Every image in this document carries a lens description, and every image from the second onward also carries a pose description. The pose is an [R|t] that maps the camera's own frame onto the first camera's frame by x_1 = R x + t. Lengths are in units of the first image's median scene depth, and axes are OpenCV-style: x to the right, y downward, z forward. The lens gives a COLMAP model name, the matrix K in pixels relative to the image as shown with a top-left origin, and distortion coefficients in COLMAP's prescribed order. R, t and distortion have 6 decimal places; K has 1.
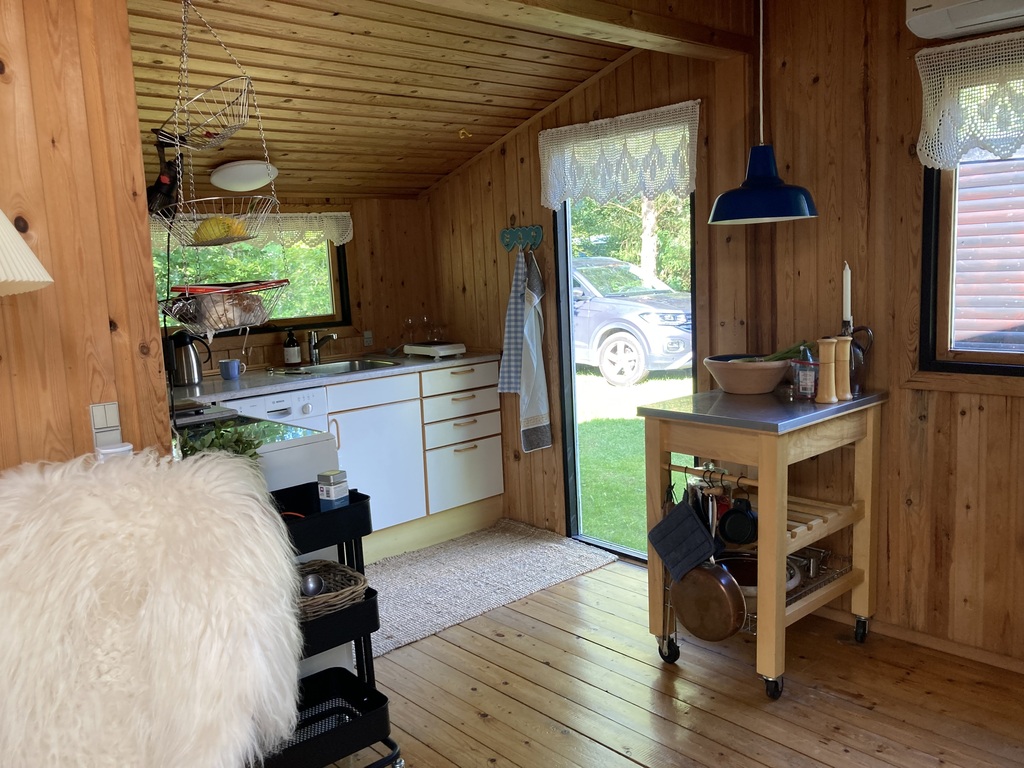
lens RADIAL K [[846.6, 0, 515.1], [0, 846.6, 383.1], [0, 0, 1]] dist [0.013123, -0.013526]
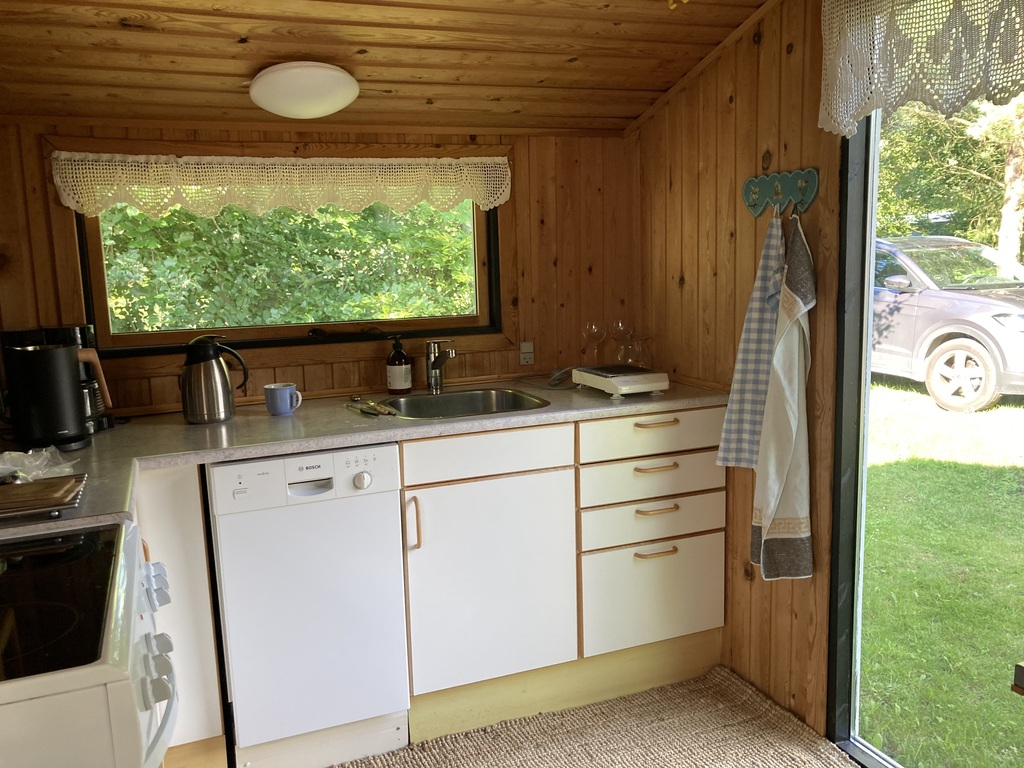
lens RADIAL K [[846.6, 0, 503.8], [0, 846.6, 388.3], [0, 0, 1]] dist [0.013123, -0.013526]
pose [[0.932354, 0.070860, -0.354534, 0.043942], [-0.060684, 0.997365, 0.039754, -0.053676], [0.356417, -0.015550, 0.934197, 0.406872]]
